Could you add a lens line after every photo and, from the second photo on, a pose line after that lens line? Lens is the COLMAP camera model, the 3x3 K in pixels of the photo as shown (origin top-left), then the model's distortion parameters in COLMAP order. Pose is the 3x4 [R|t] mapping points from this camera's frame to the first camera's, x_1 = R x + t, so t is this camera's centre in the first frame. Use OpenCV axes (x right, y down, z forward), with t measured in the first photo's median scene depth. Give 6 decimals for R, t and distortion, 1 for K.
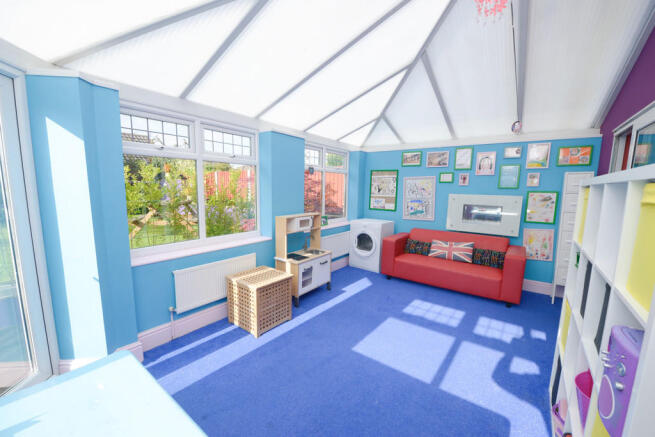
lens RADIAL K [[262.8, 0, 321.5], [0, 262.8, 223.3], [0, 0, 1]] dist [-0.027341, -0.000140]
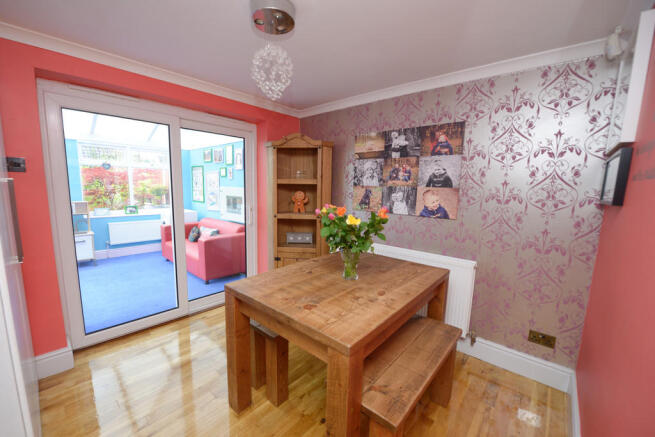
lens RADIAL K [[262.8, 0, 321.5], [0, 262.8, 223.3], [0, 0, 1]] dist [-0.027341, -0.000140]
pose [[0.997416, 0.022813, -0.068120, 1.256343], [-0.022428, 0.999728, 0.006413, 0.032762], [0.068247, -0.004869, 0.997657, -0.104070]]
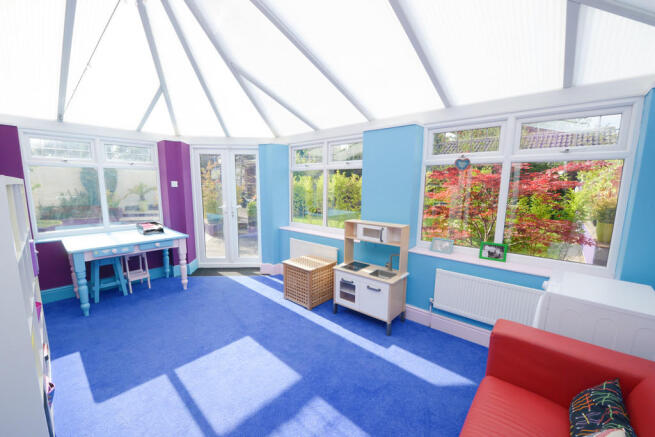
lens RADIAL K [[262.8, 0, 321.5], [0, 262.8, 223.3], [0, 0, 1]] dist [-0.027341, -0.000140]
pose [[-0.076573, 0.142333, -0.986852, 0.777832], [-0.137186, 0.978841, 0.151823, -0.138085], [0.987581, 0.147008, -0.055426, 0.907061]]
